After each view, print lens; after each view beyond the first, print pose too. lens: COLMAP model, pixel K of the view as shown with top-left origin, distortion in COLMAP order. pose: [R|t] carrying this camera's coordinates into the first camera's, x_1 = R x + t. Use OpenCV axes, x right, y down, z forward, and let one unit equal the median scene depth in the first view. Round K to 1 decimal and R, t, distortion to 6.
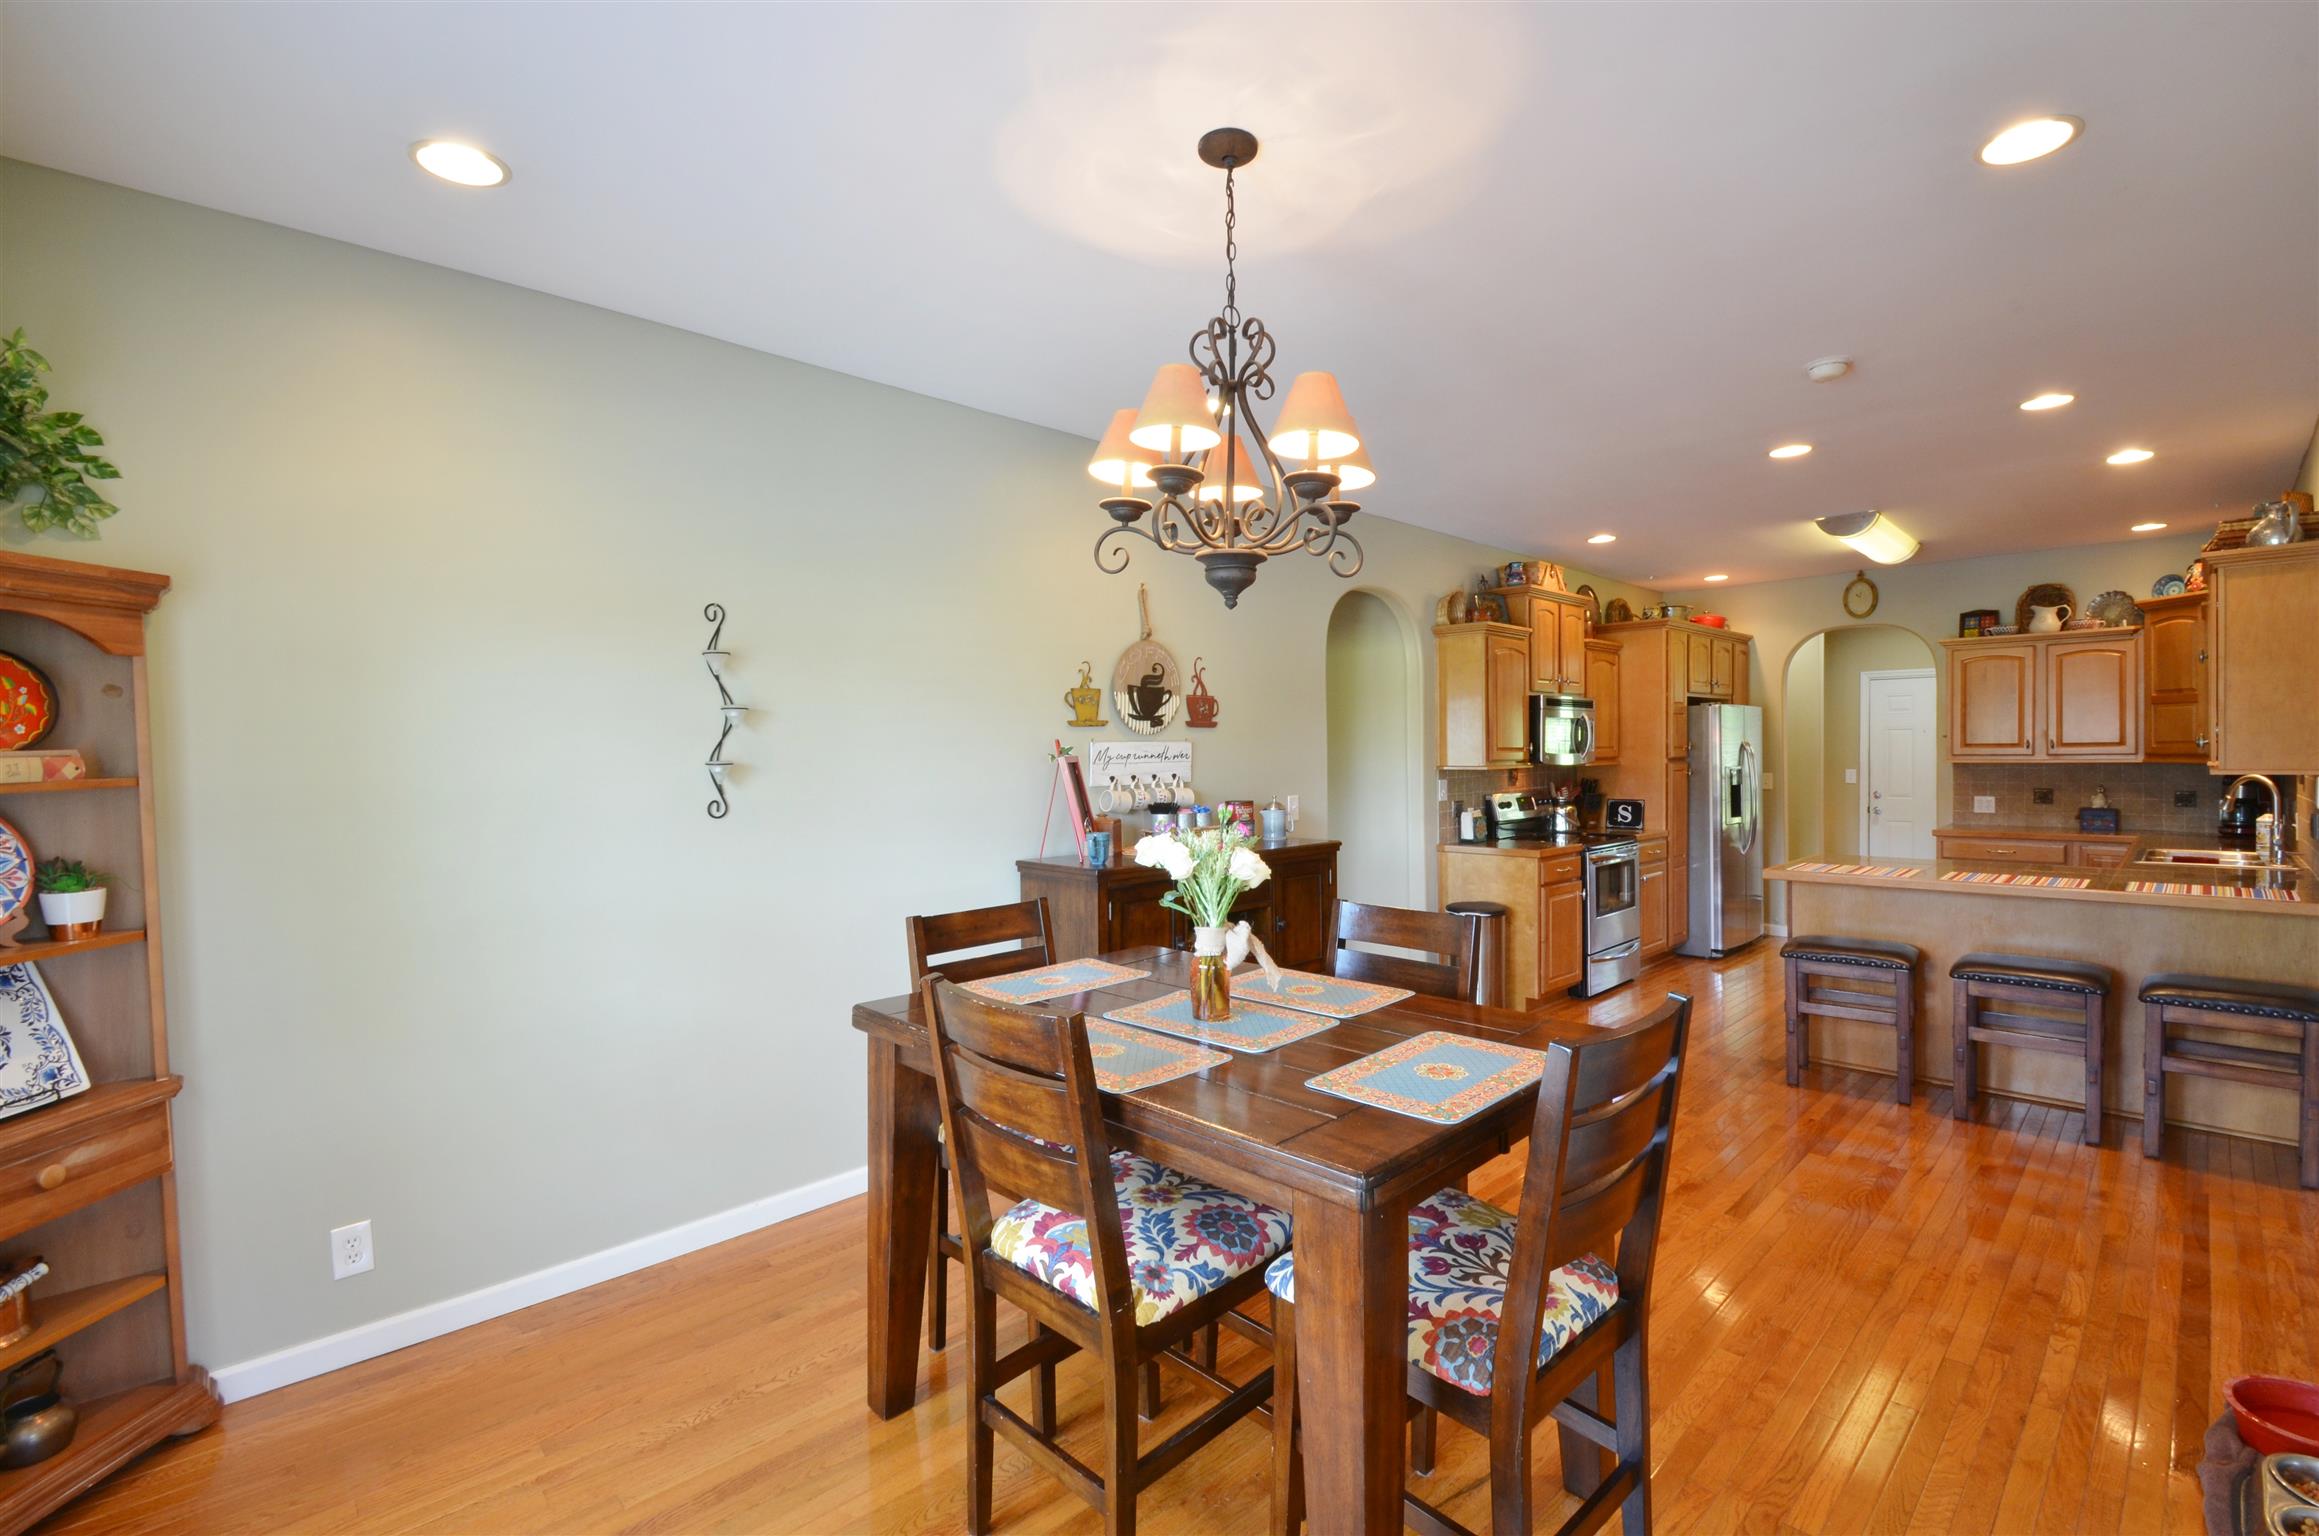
lens RADIAL K [[1012.4, 0, 1192.3], [0, 1012.4, 770.4], [0, 0, 1]] dist [0.027321, -0.024970]
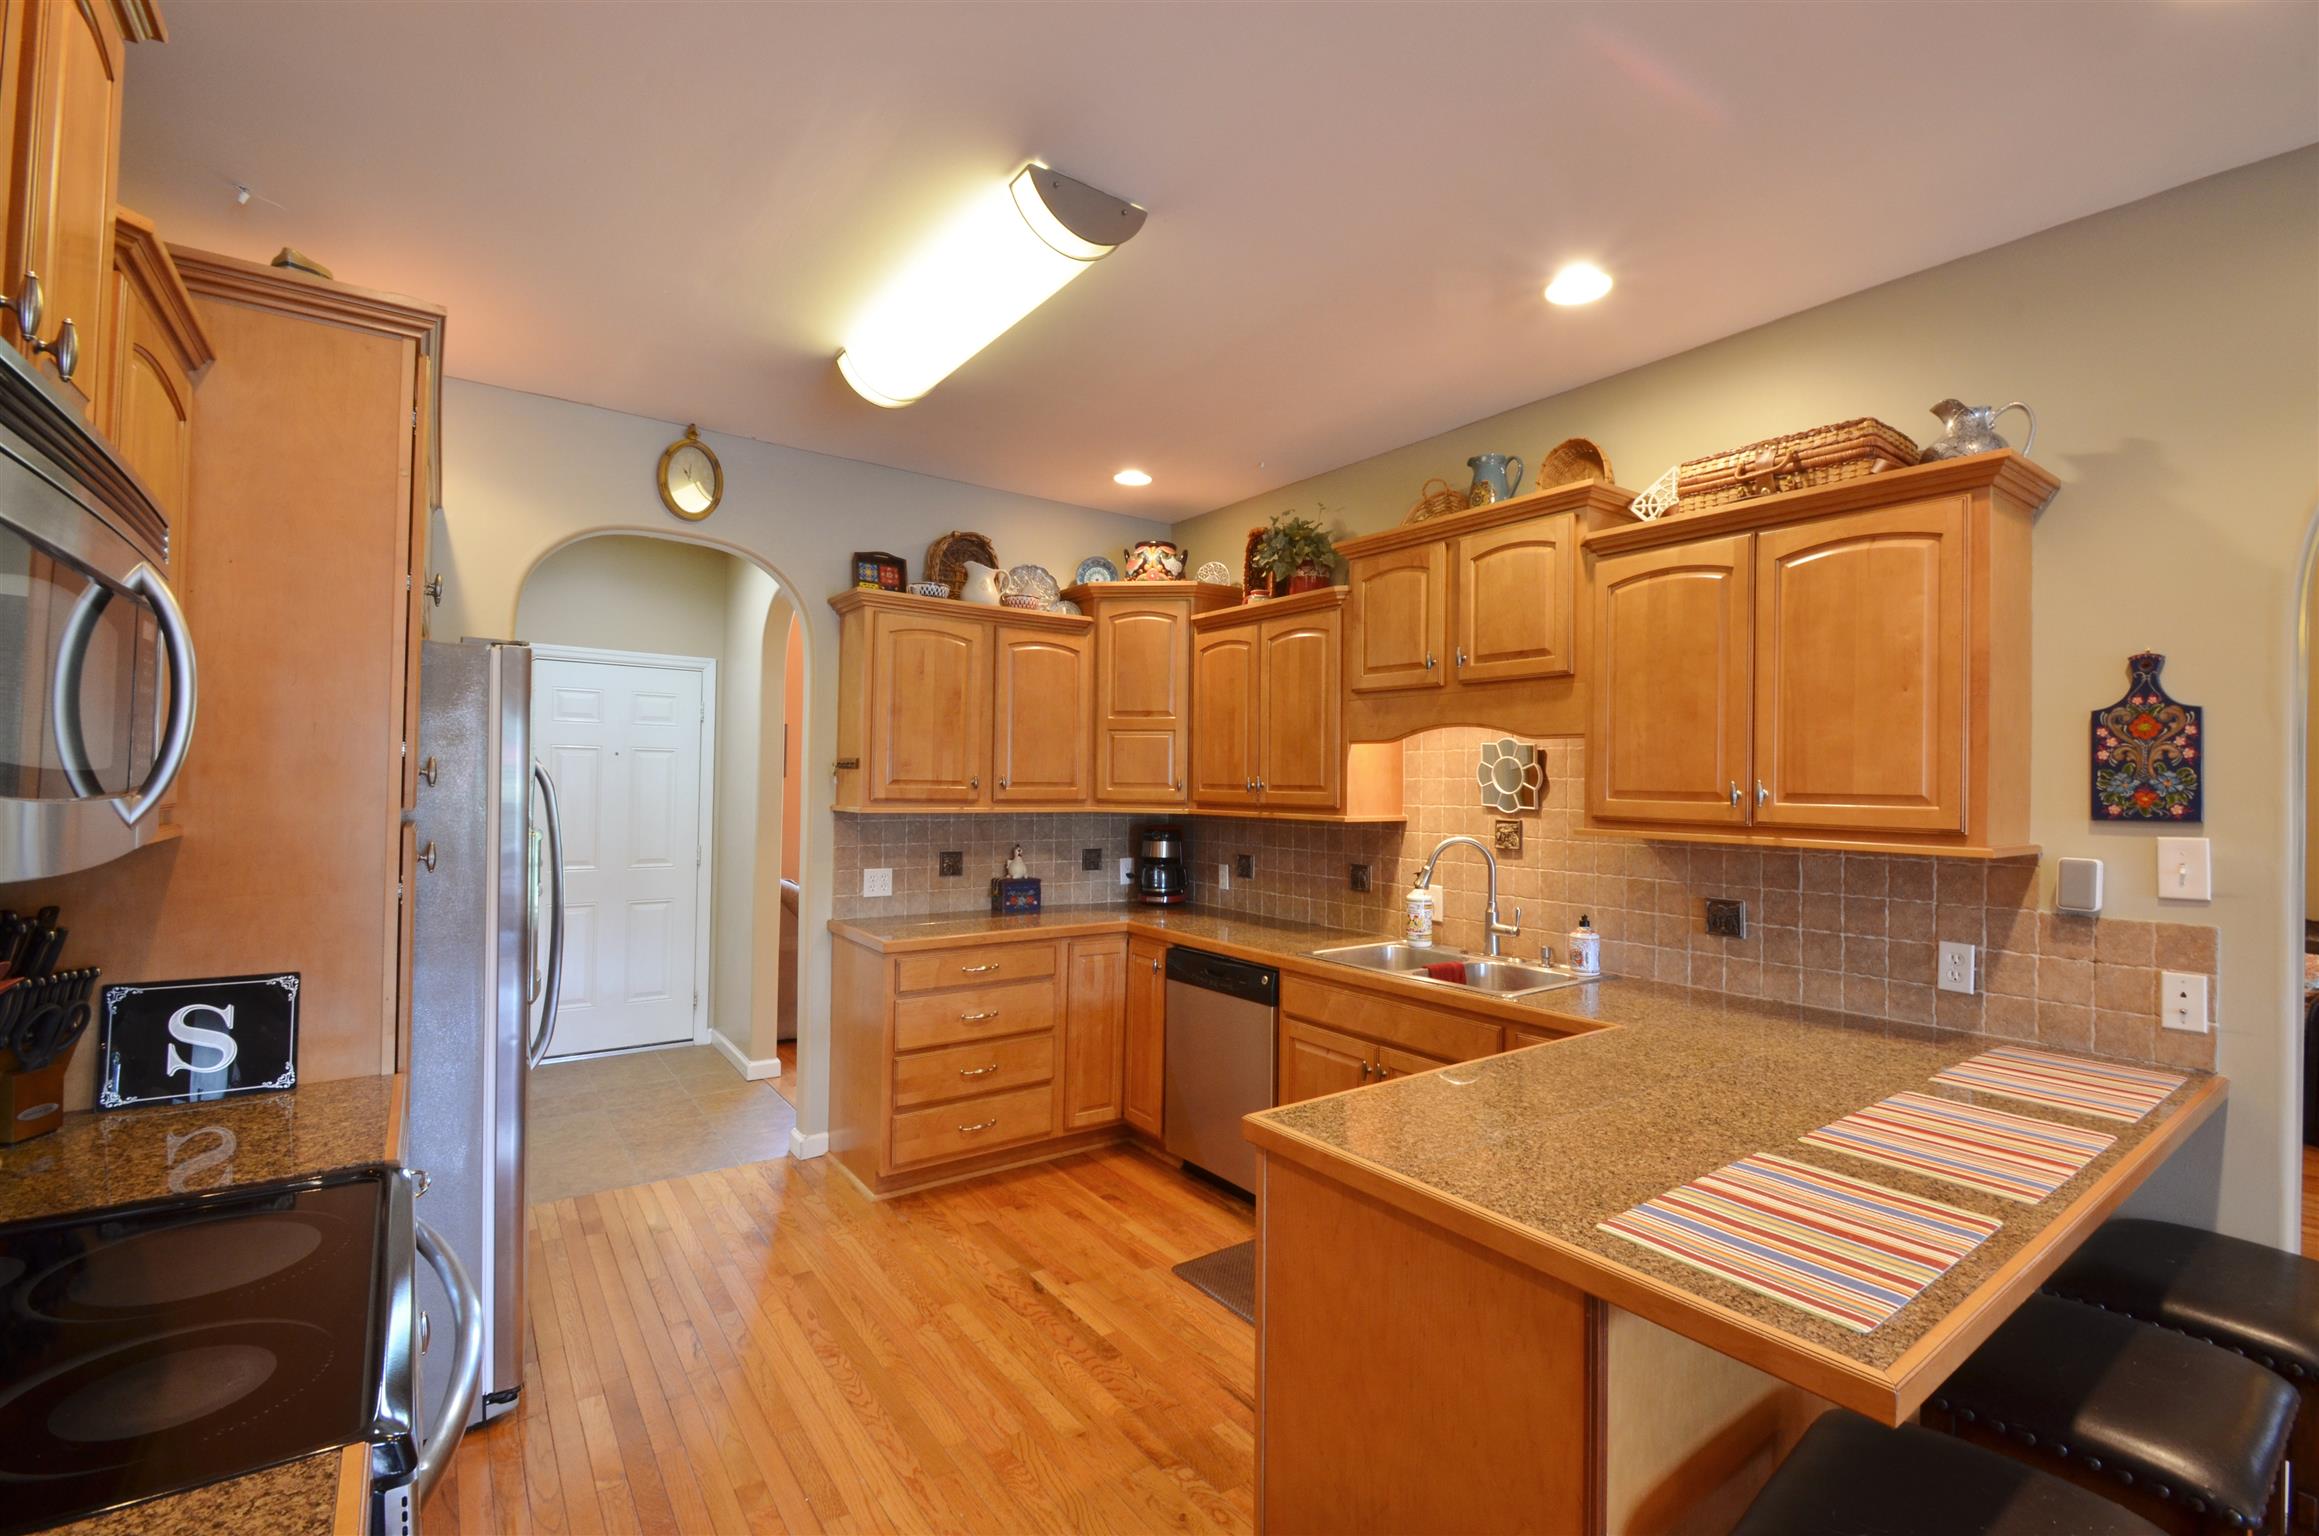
lens RADIAL K [[1012.4, 0, 1192.3], [0, 1012.4, 770.4], [0, 0, 1]] dist [0.027321, -0.024970]
pose [[0.140751, 0.028413, 0.989637, 0.229493], [-0.001564, 0.999593, -0.028476, -0.015583], [-0.990044, 0.002460, 0.140738, 0.772004]]
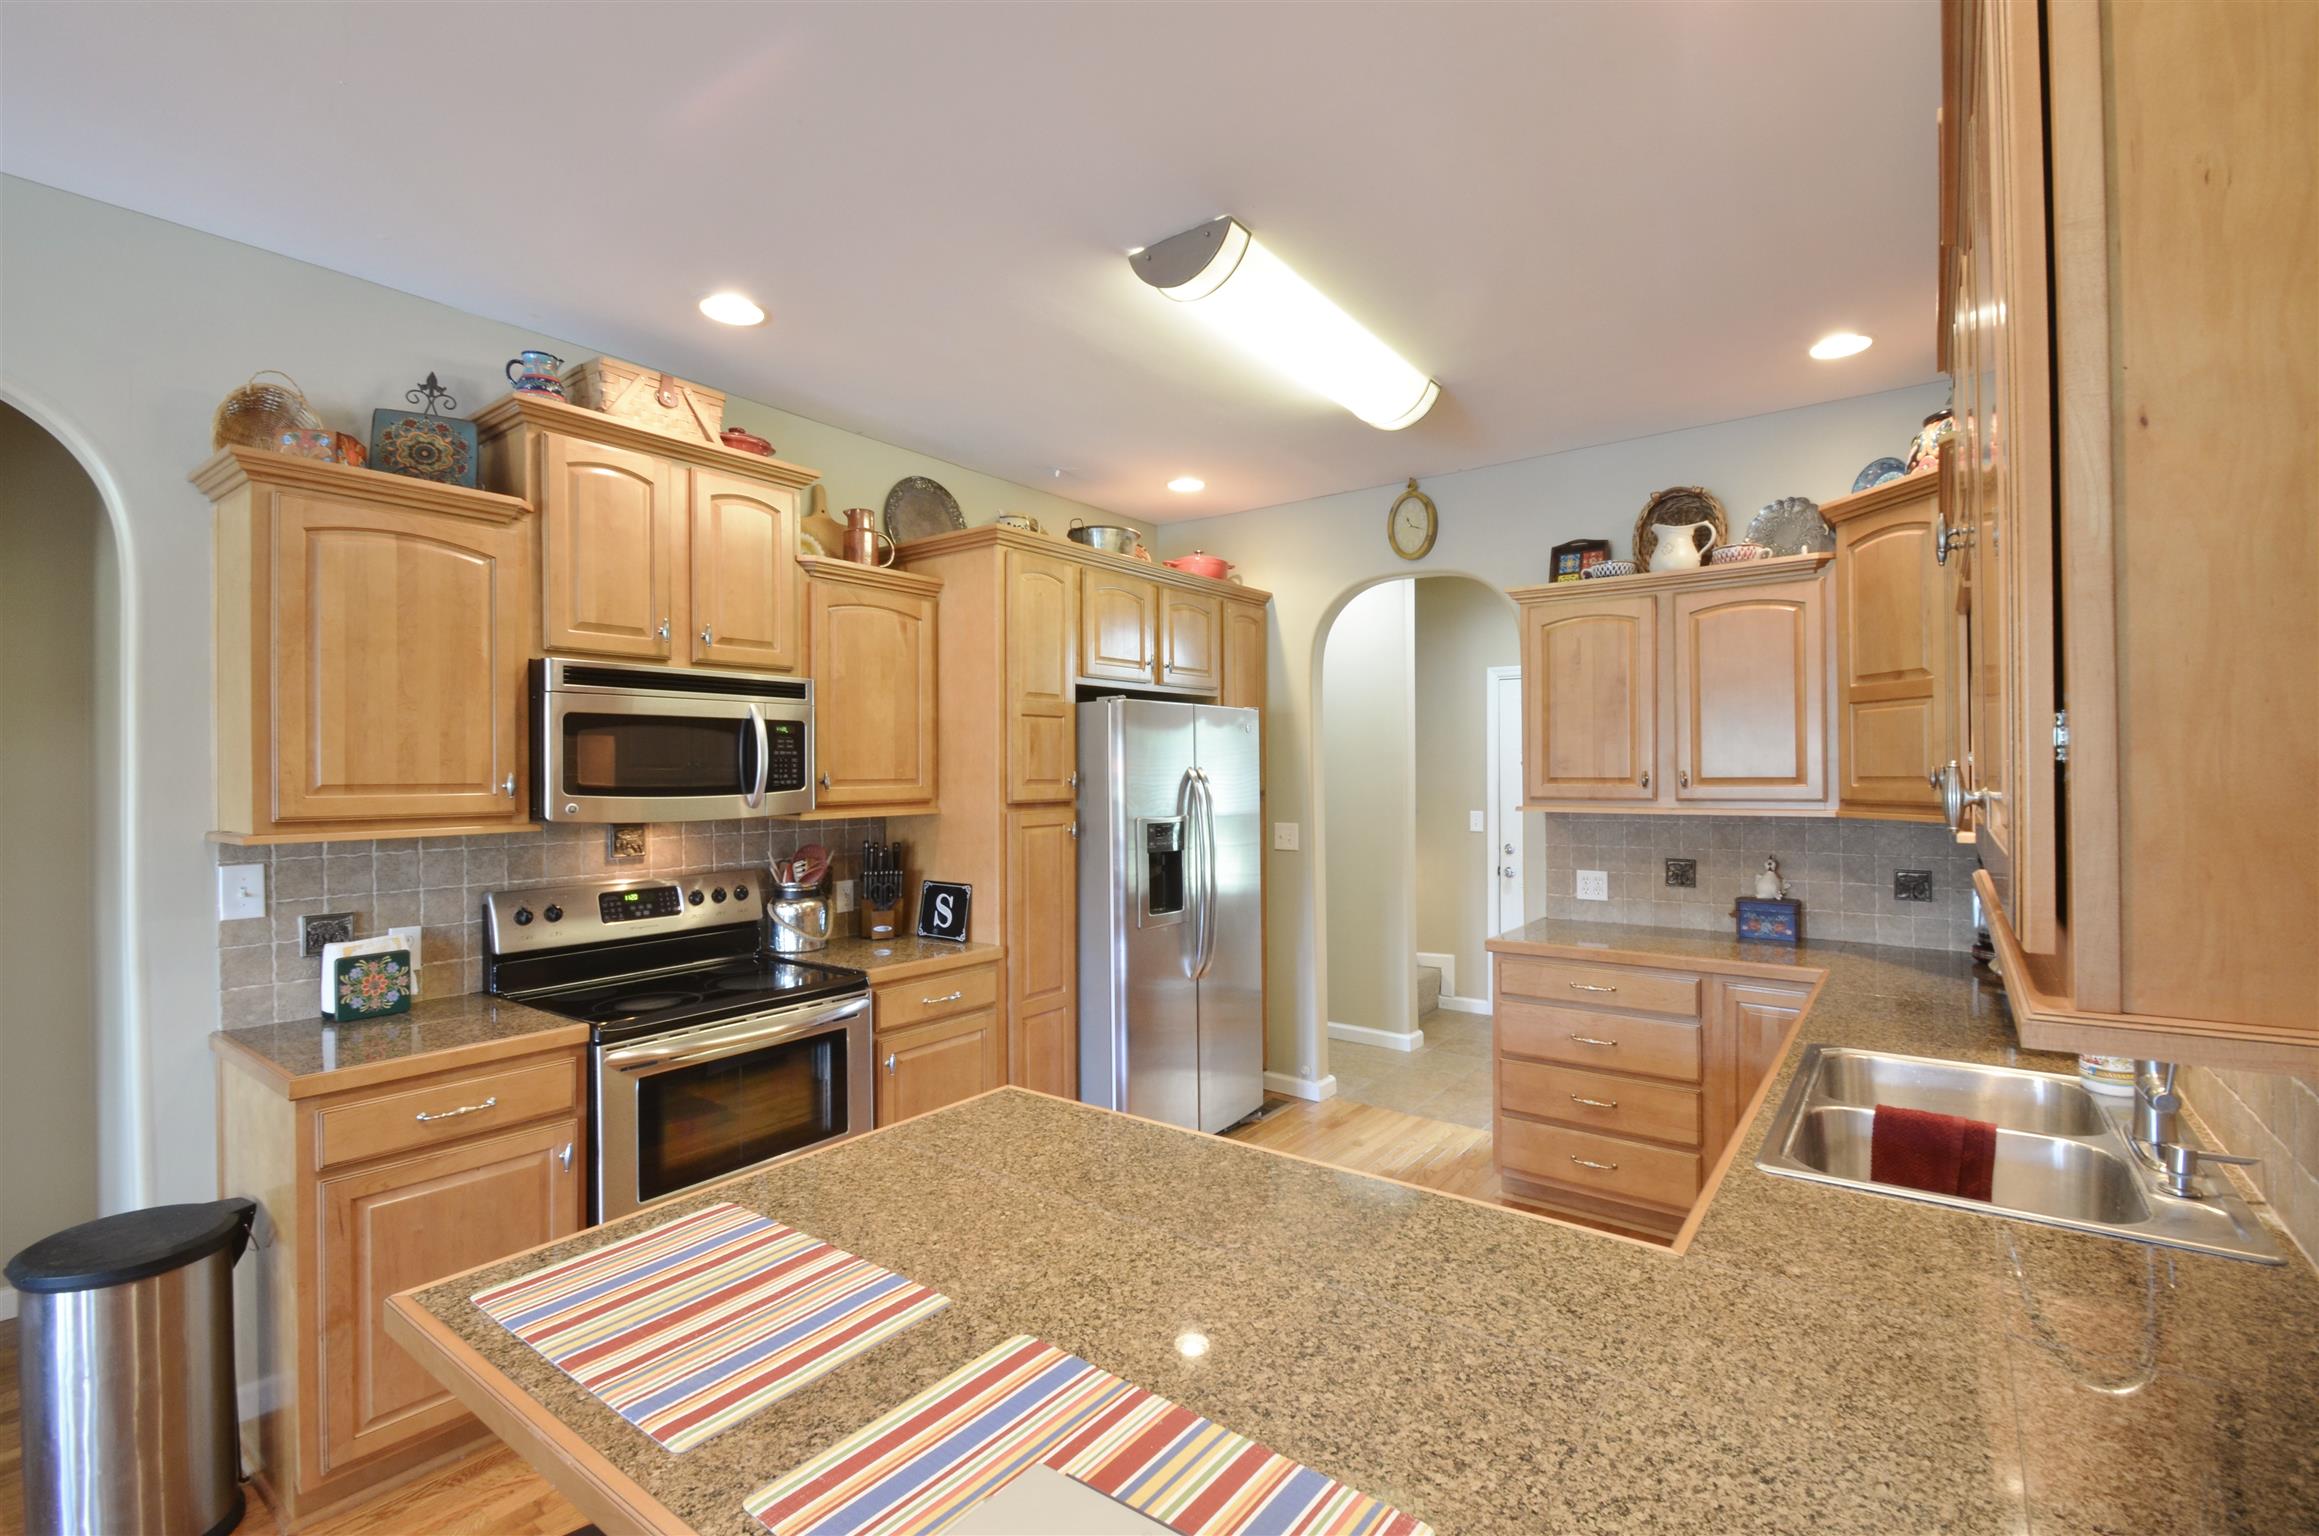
lens RADIAL K [[1012.4, 0, 1192.3], [0, 1012.4, 770.4], [0, 0, 1]] dist [0.027321, -0.024970]
pose [[0.988188, 0.005687, 0.153141, 0.495852], [-0.002442, 0.999769, -0.021366, -0.018201], [-0.153227, 0.020740, 0.987973, 0.502137]]
